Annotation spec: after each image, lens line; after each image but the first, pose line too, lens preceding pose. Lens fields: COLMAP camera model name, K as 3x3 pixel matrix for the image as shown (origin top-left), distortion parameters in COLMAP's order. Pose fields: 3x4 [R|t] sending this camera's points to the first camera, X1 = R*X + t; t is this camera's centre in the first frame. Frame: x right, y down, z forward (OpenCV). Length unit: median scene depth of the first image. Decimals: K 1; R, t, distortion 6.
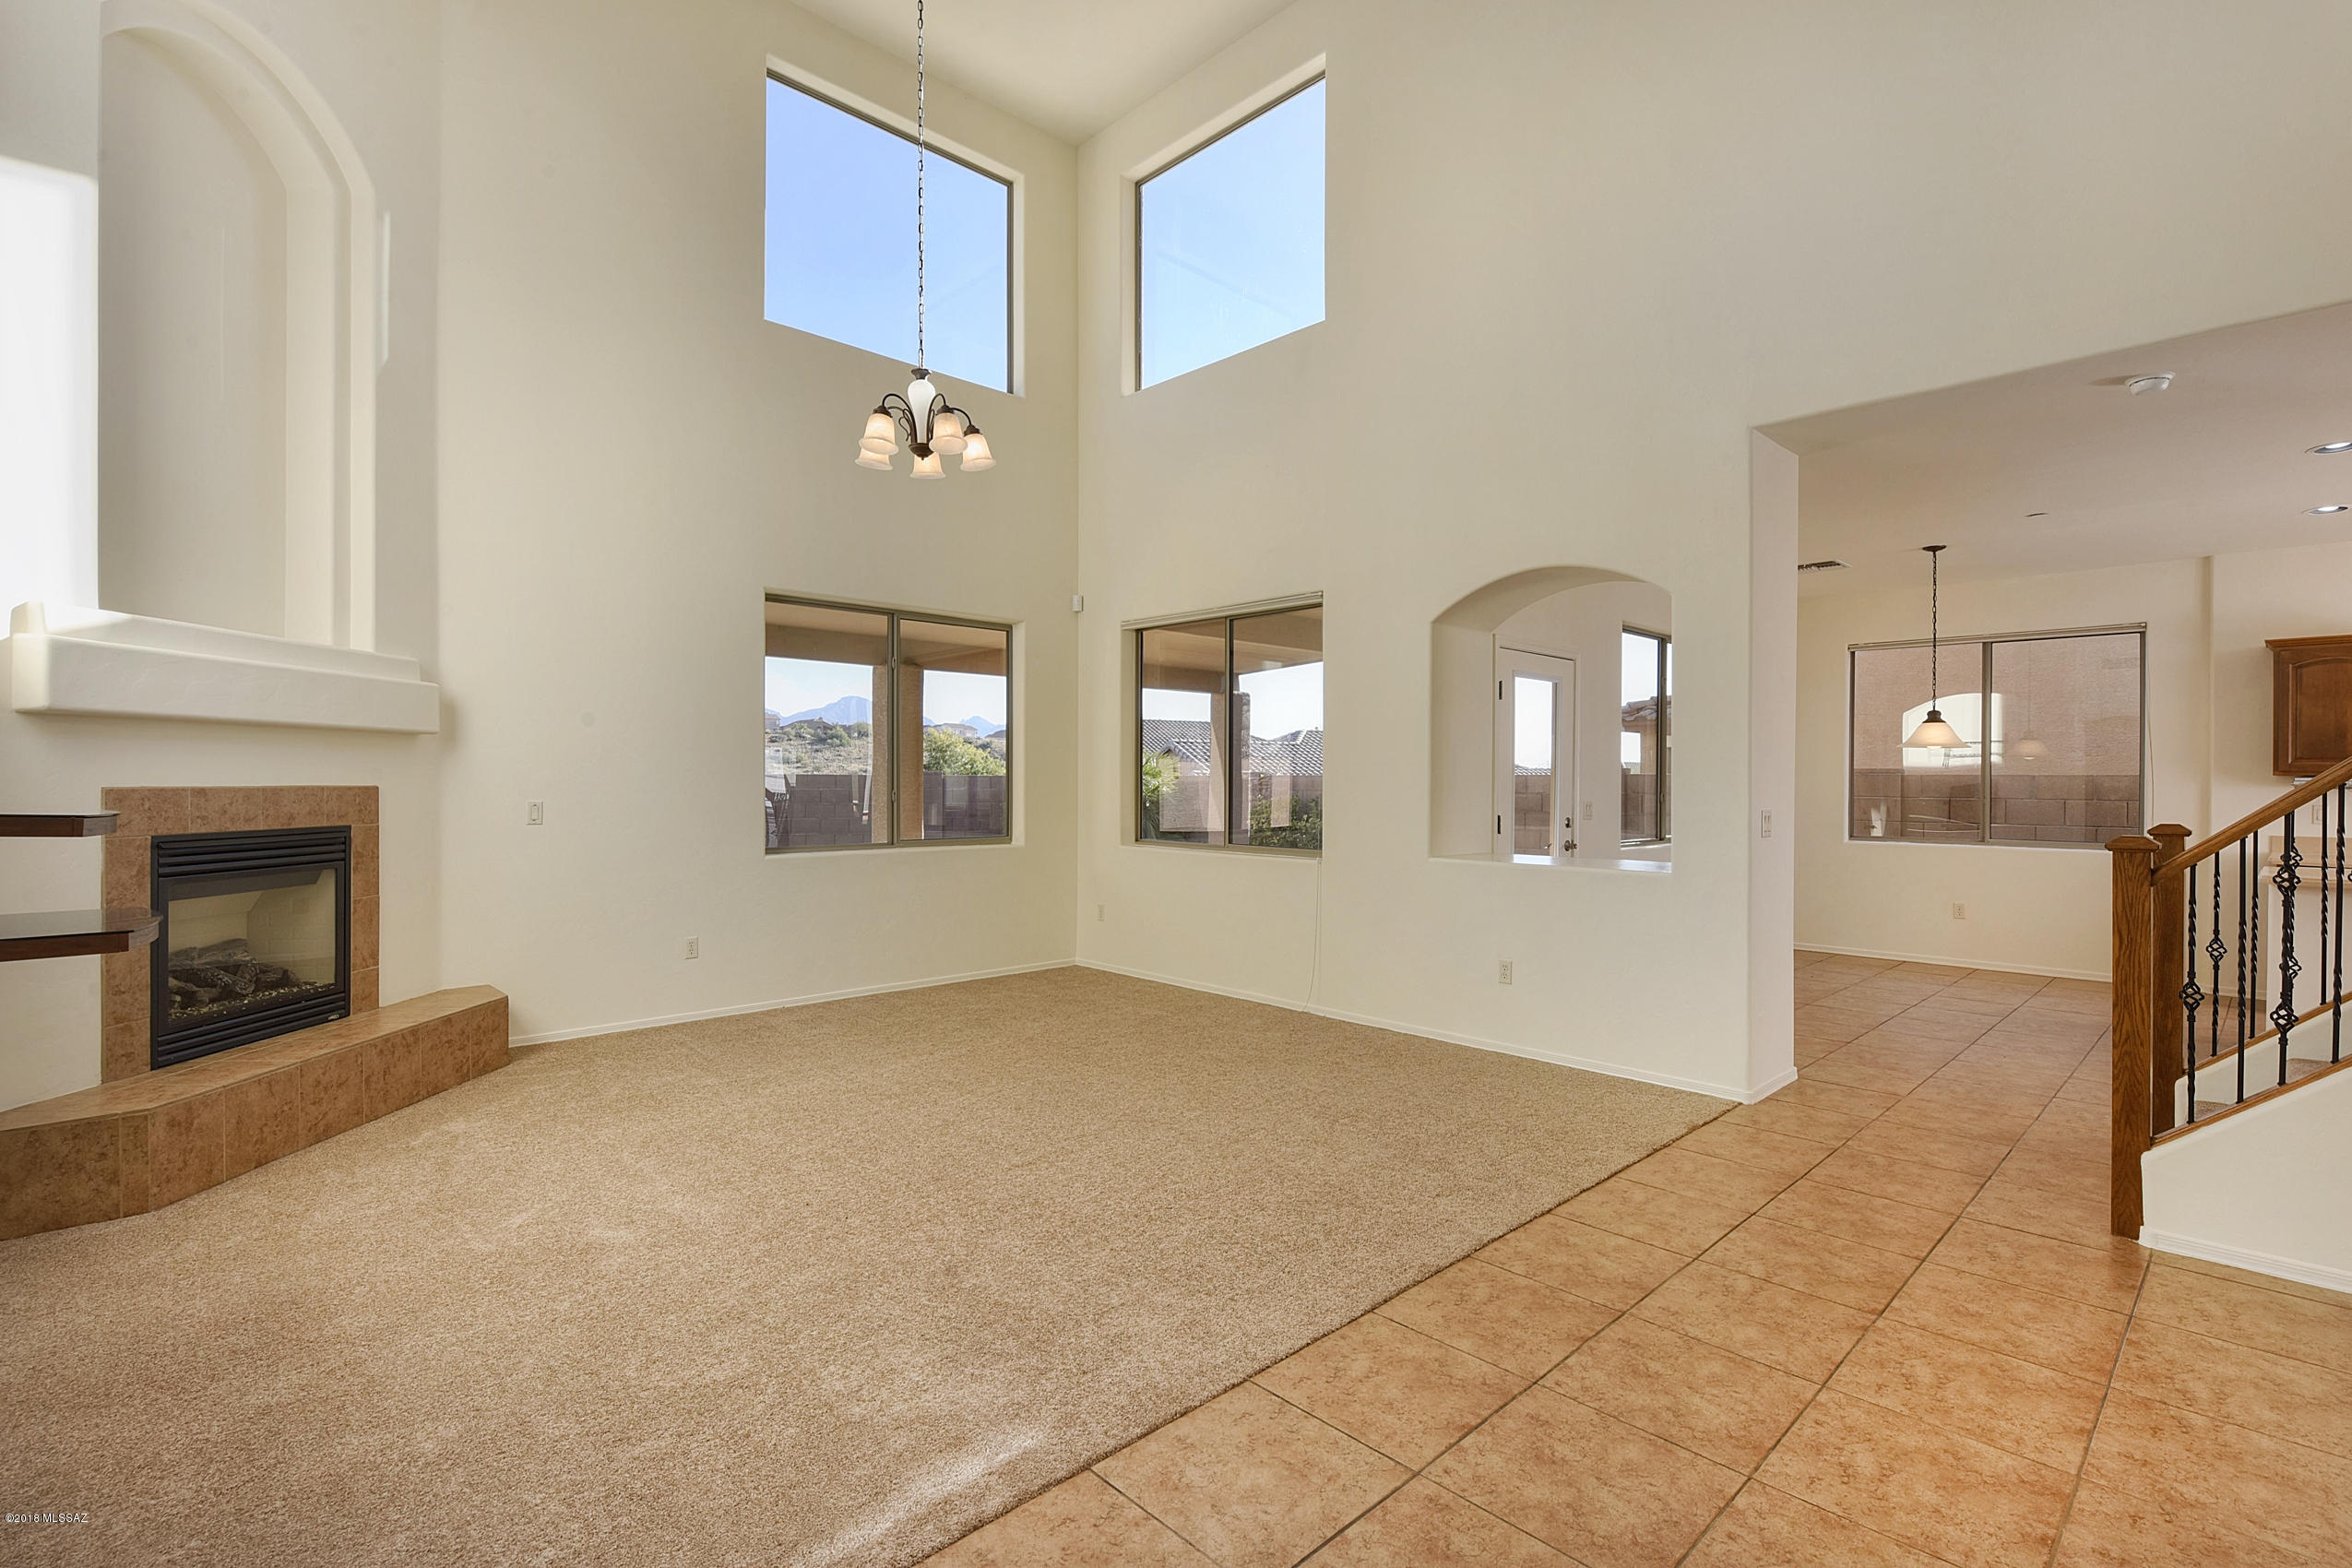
lens RADIAL K [[1067.1, 0, 1229.3], [0, 1067.1, 764.2], [0, 0, 1]] dist [-0.000100, -0.012248]
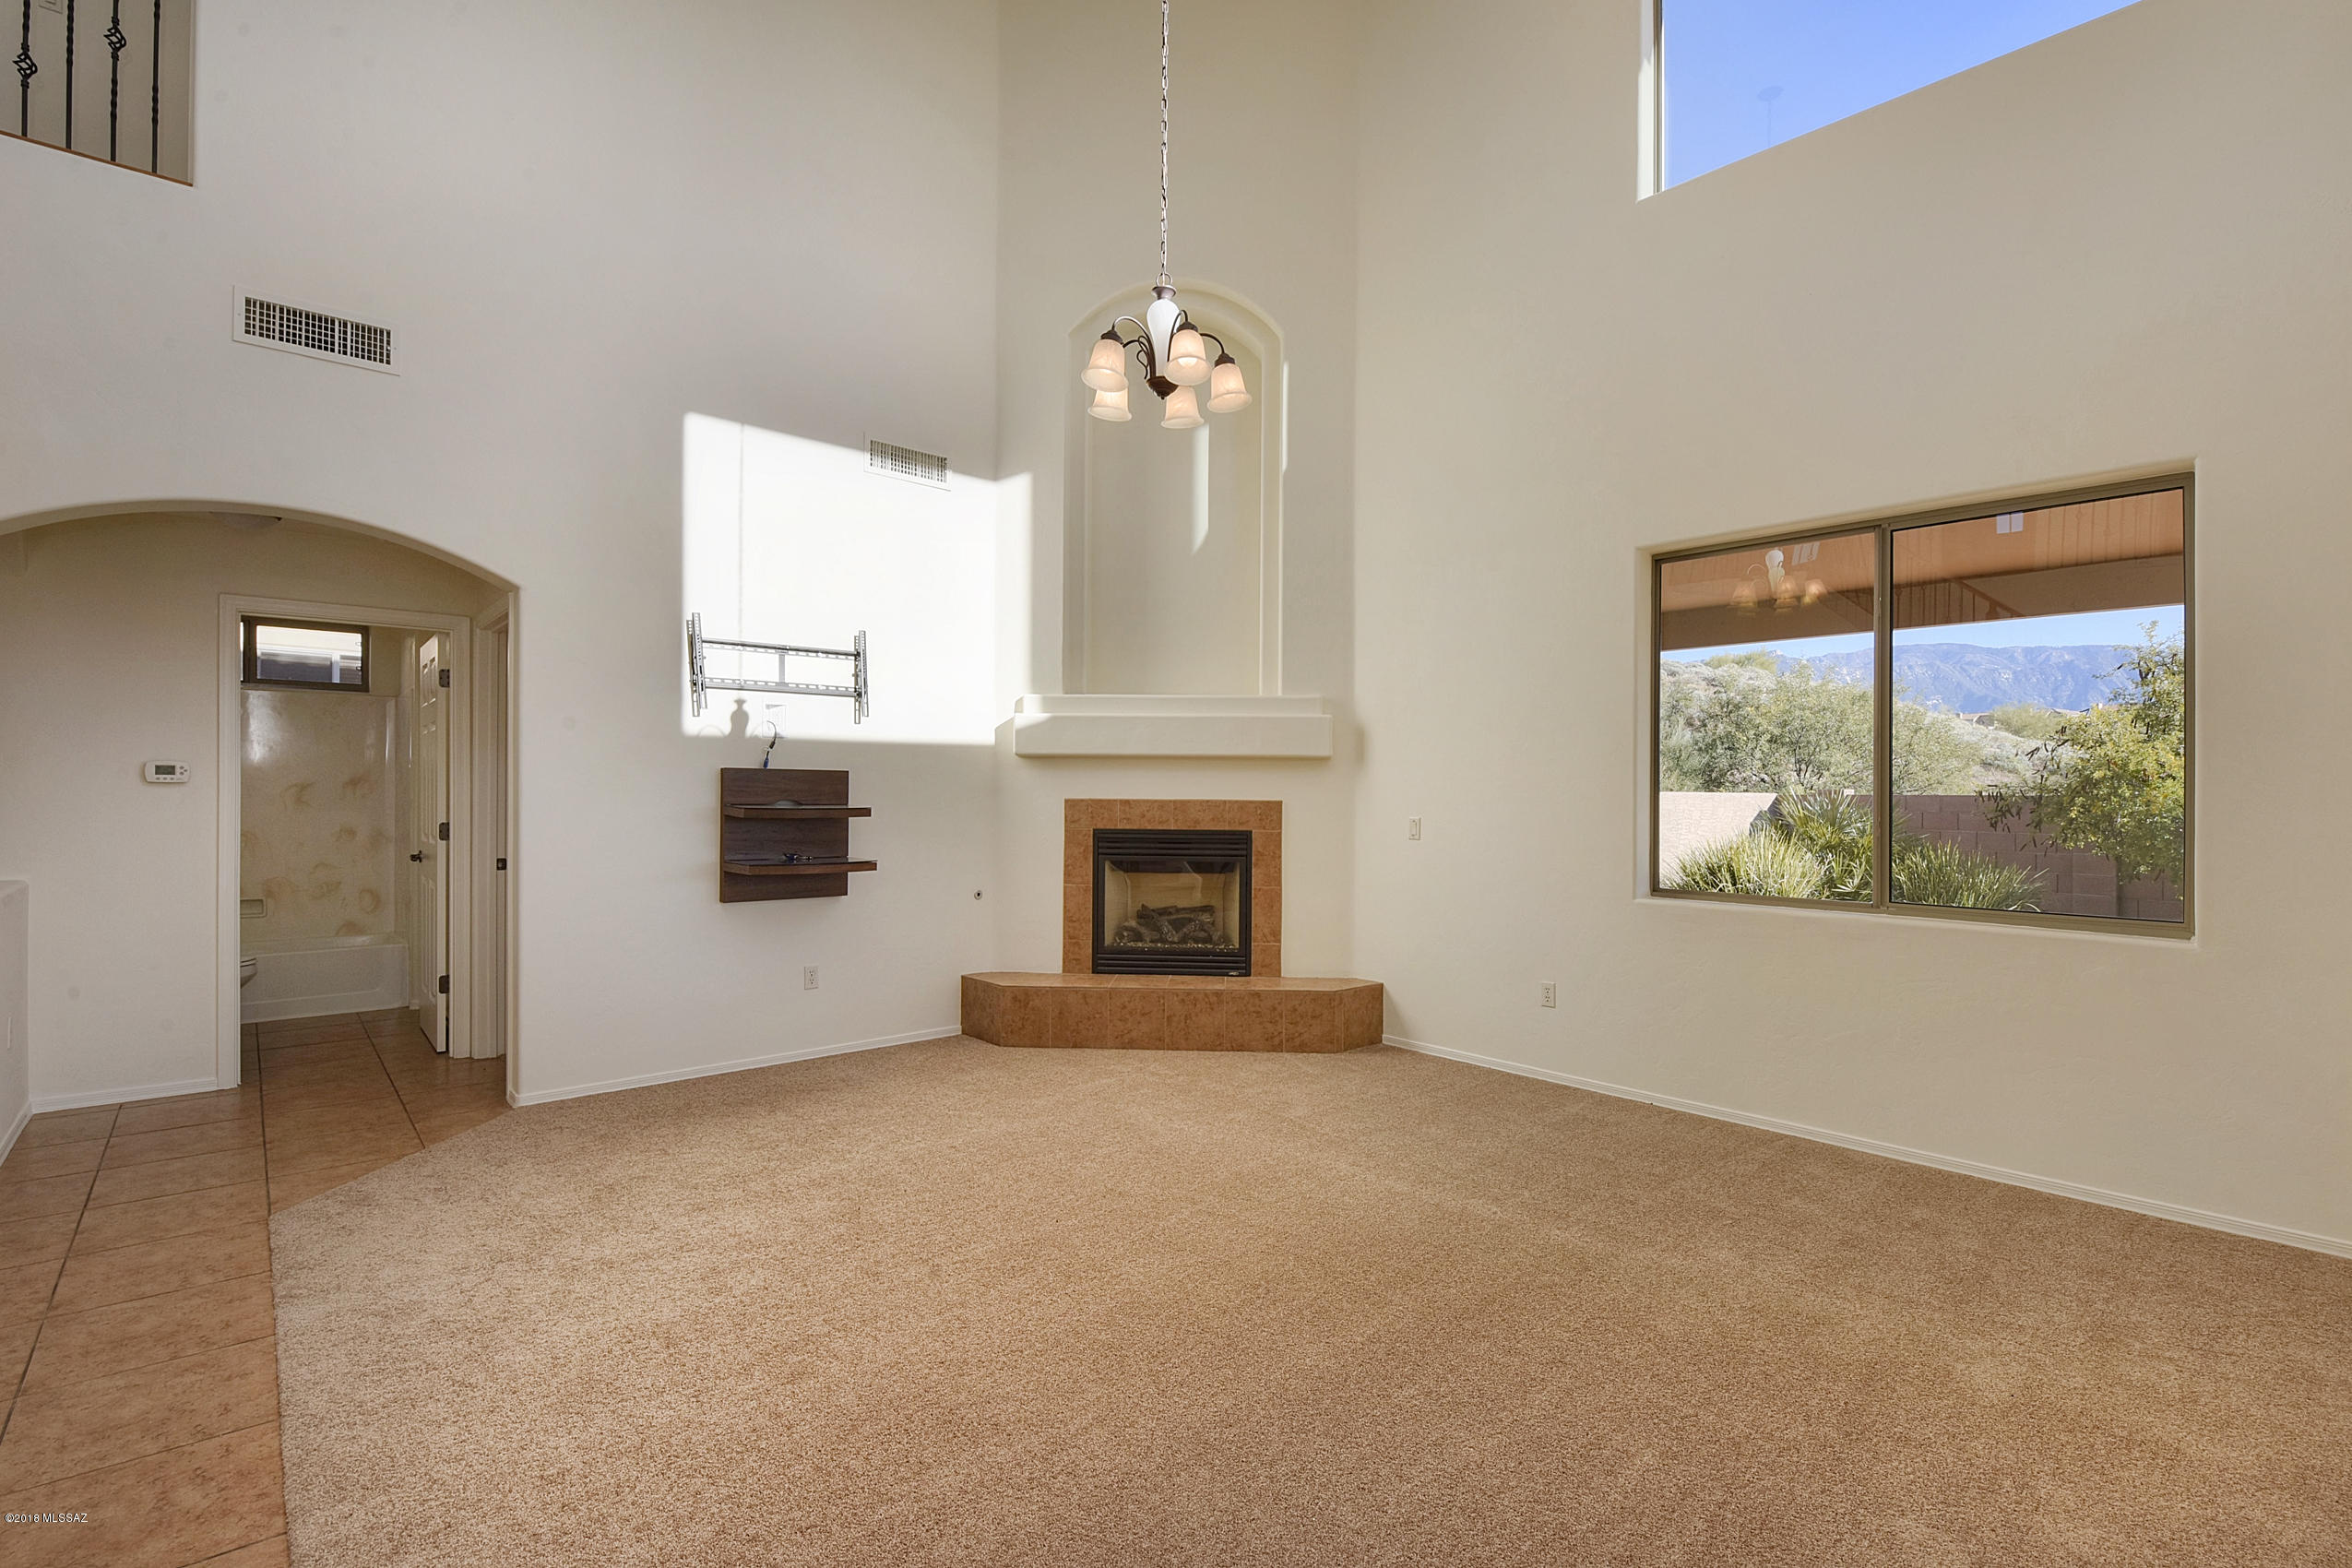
lens RADIAL K [[1055.9, 0, 1176.6], [0, 1055.9, 779.2], [0, 0, 1]] dist [-0.000311, -0.012231]
pose [[-0.062176, -0.018240, -0.997898, 0.490322], [0.004738, 0.999816, -0.018570, 0.018659], [0.998054, -0.005883, -0.062079, 1.014769]]
